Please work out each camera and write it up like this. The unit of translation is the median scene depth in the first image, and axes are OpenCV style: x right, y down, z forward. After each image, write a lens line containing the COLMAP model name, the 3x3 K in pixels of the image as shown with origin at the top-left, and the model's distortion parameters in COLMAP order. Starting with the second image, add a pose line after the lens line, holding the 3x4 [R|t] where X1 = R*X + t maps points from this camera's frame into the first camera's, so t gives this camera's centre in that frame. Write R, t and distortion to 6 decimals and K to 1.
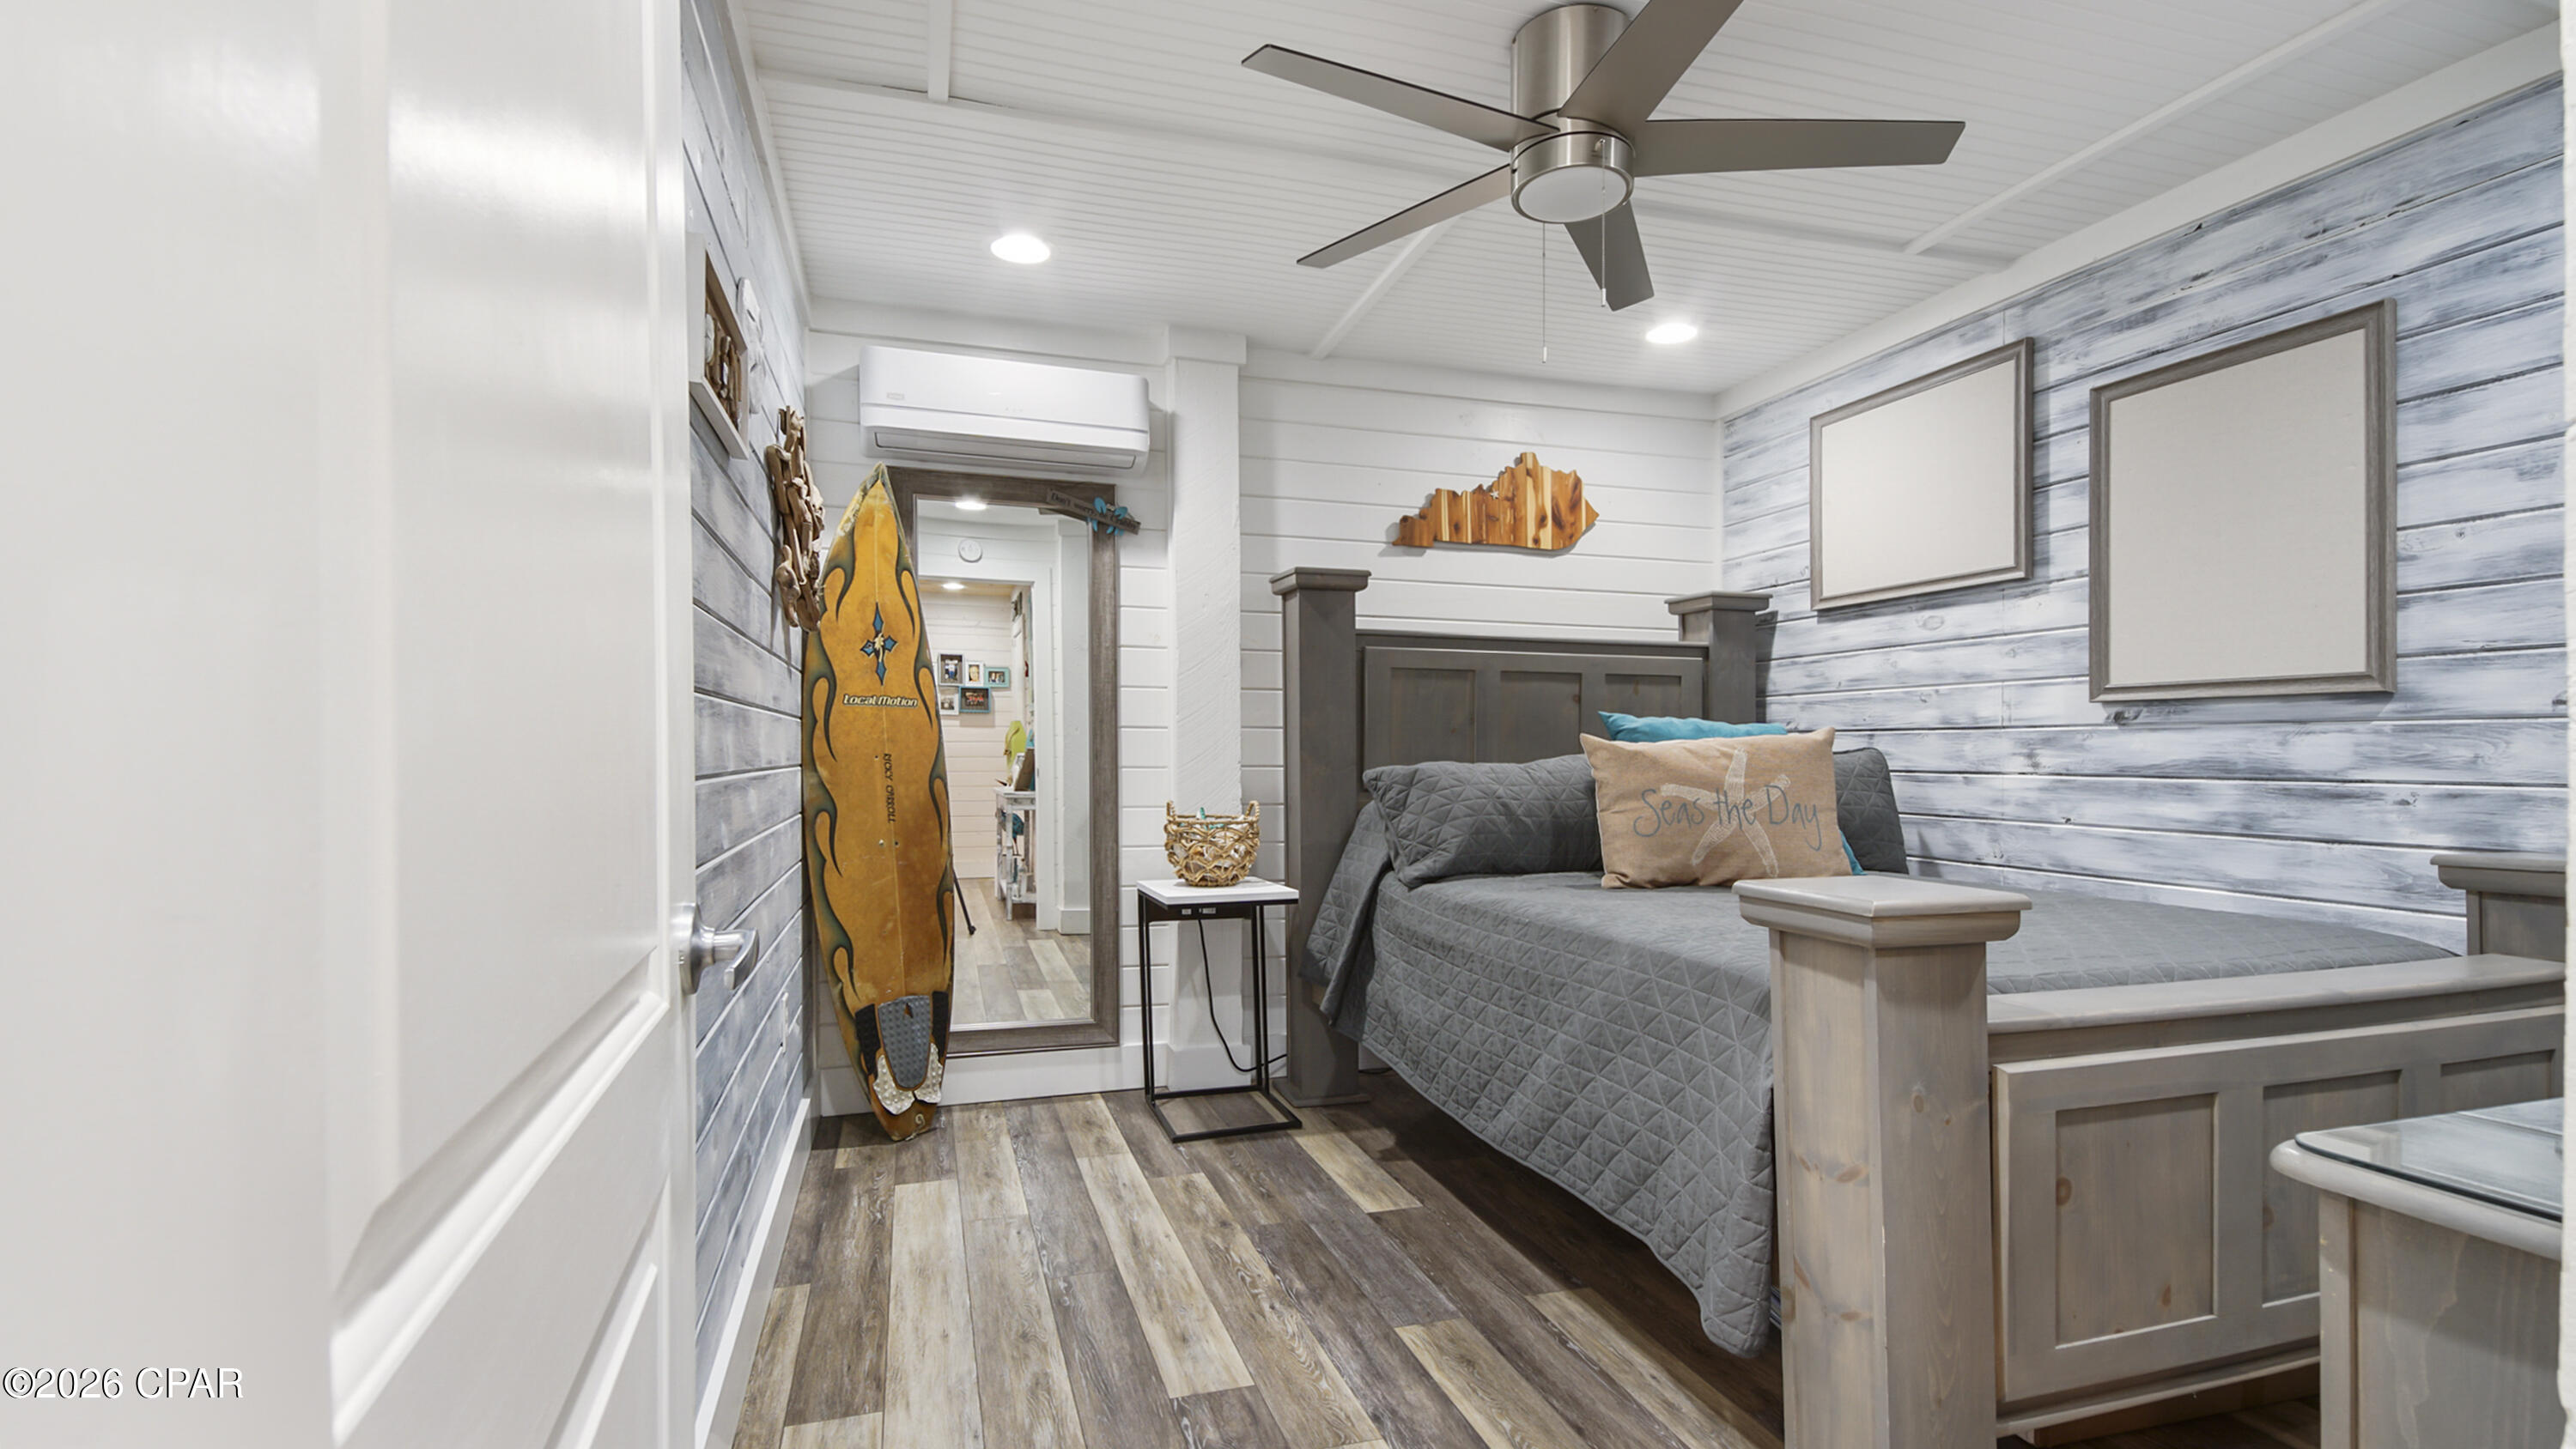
lens RADIAL K [[1111.9, 0, 1300.4], [0, 1111.9, 742.0], [0, 0, 1]] dist [-0.004371, -0.005062]
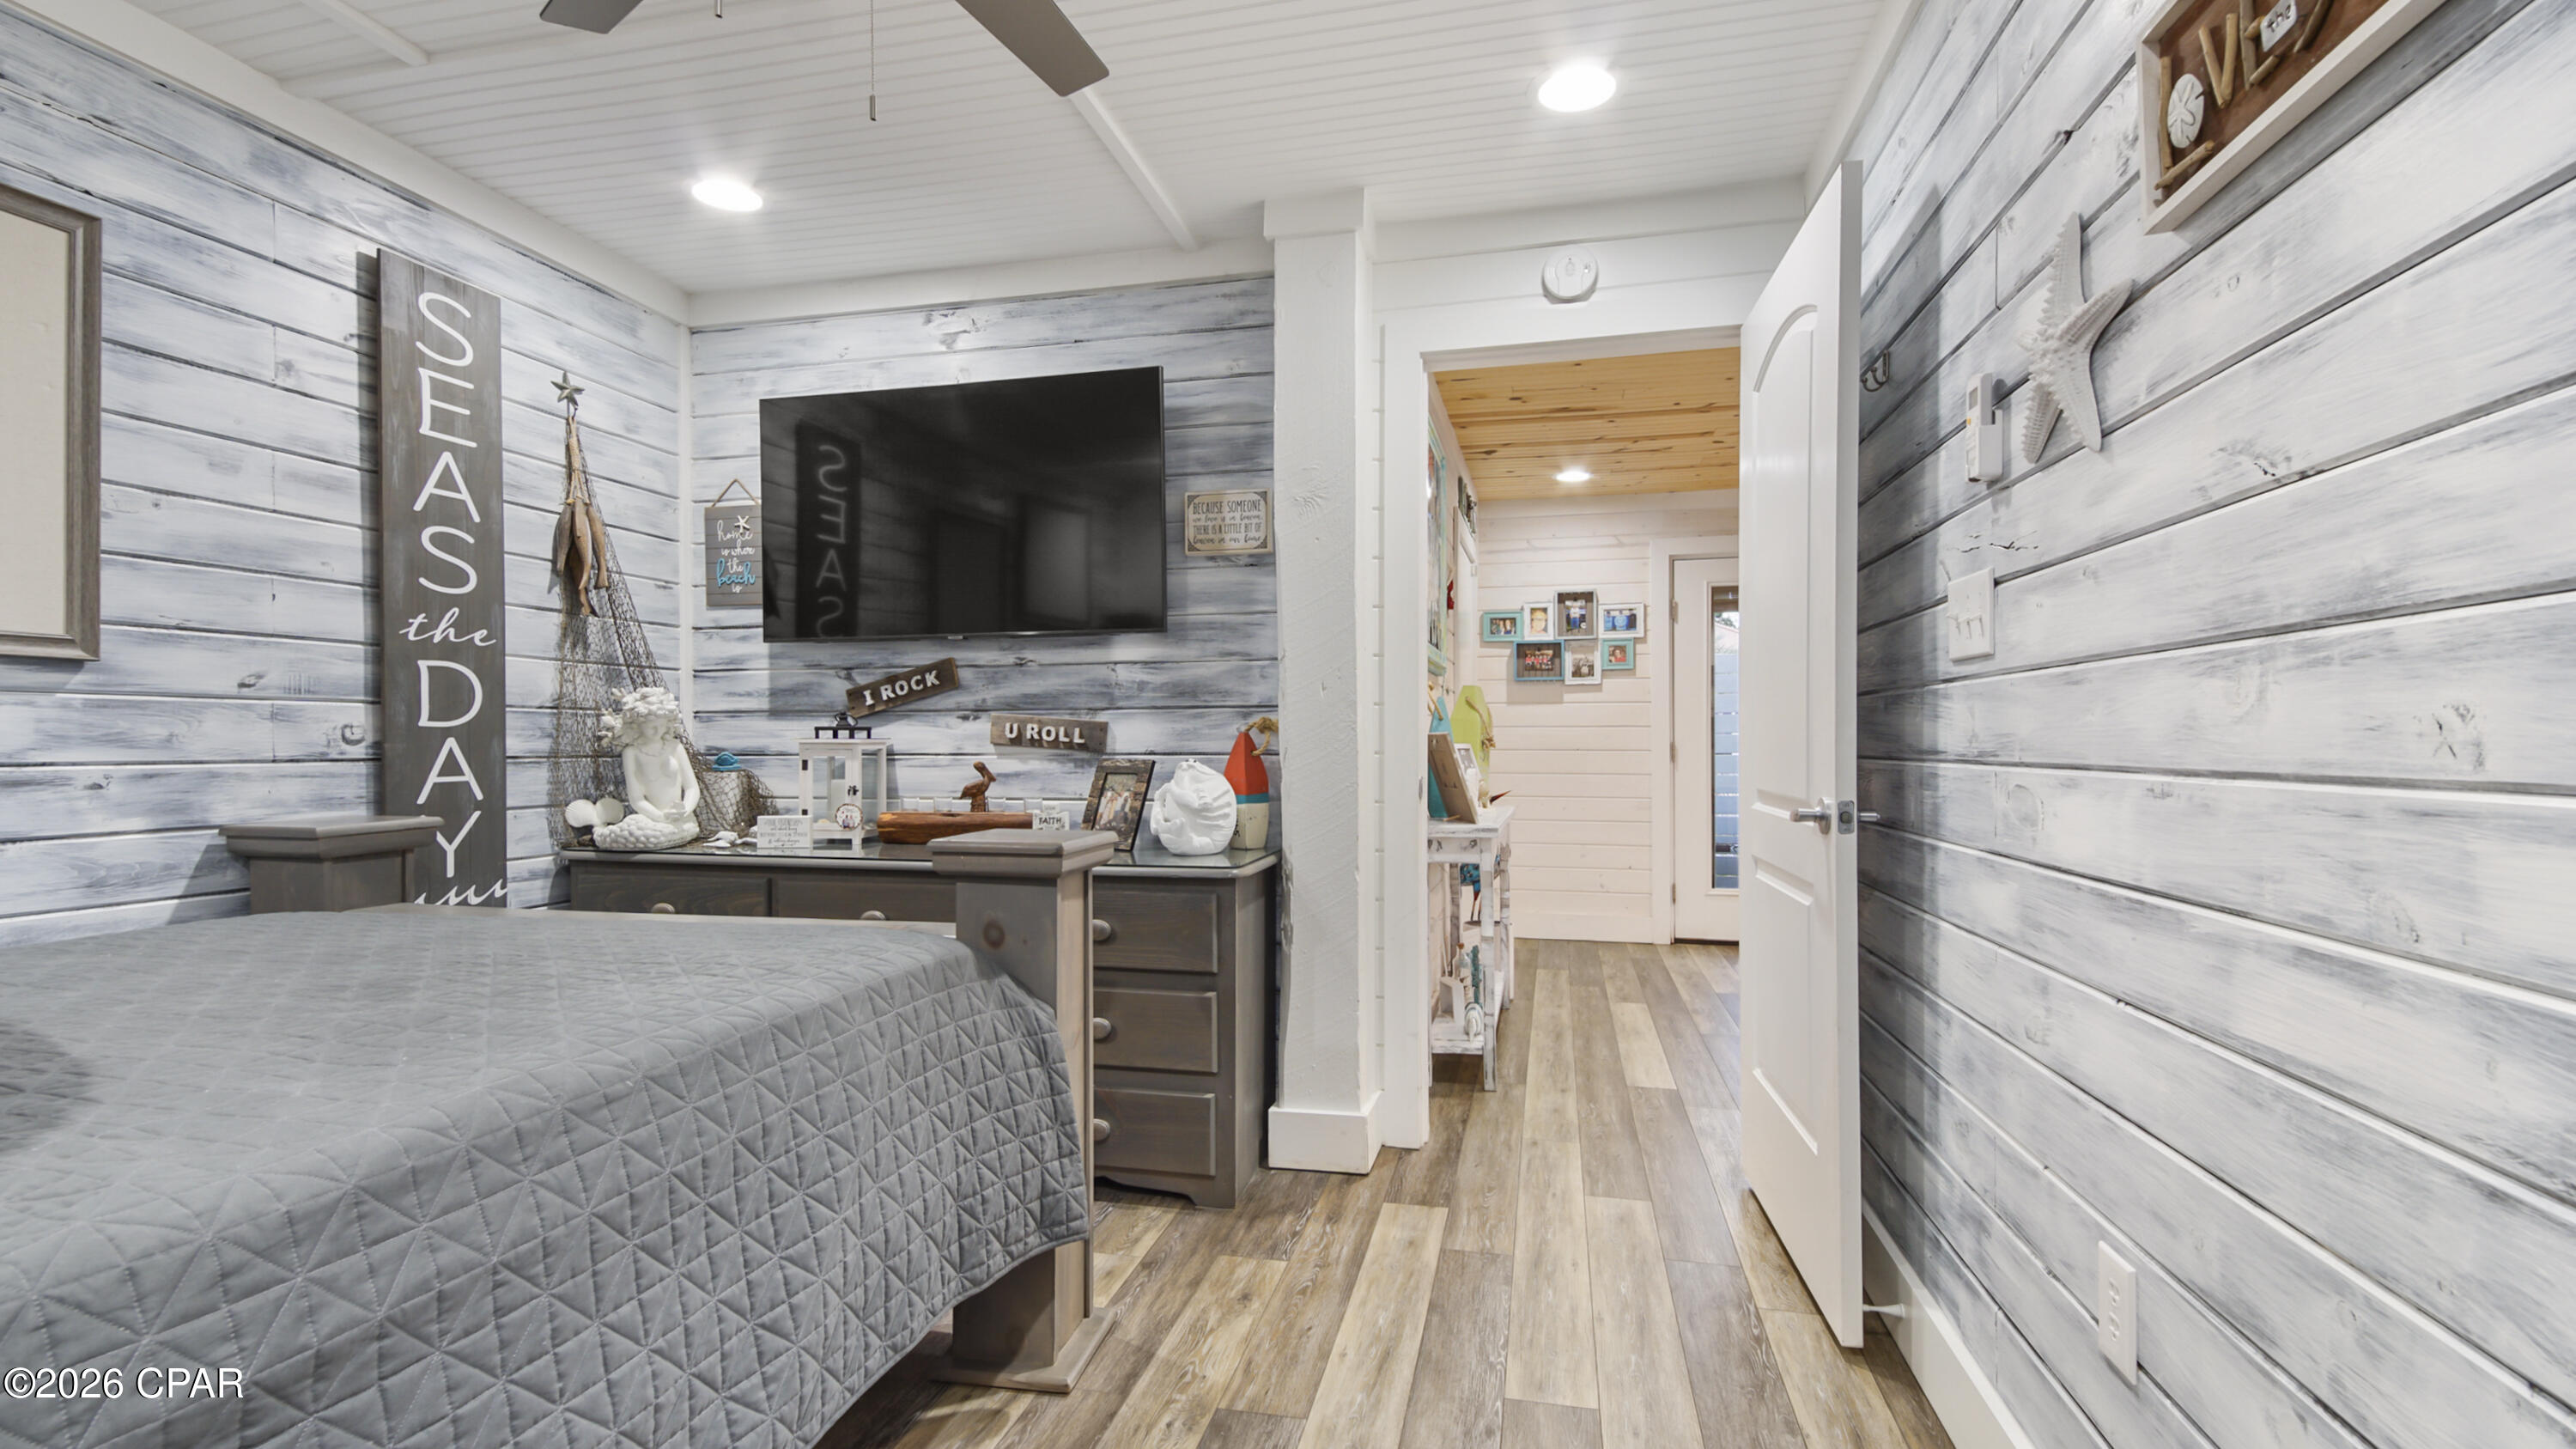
lens RADIAL K [[1112.2, 0, 1313.0], [0, 1112.2, 743.2], [0, 0, 1]] dist [-0.004371, -0.005062]
pose [[-0.861409, 0.003488, 0.507900, -0.302528], [0.001681, 0.999991, -0.004017, 0.025177], [-0.507909, -0.002606, -0.861407, 1.271012]]
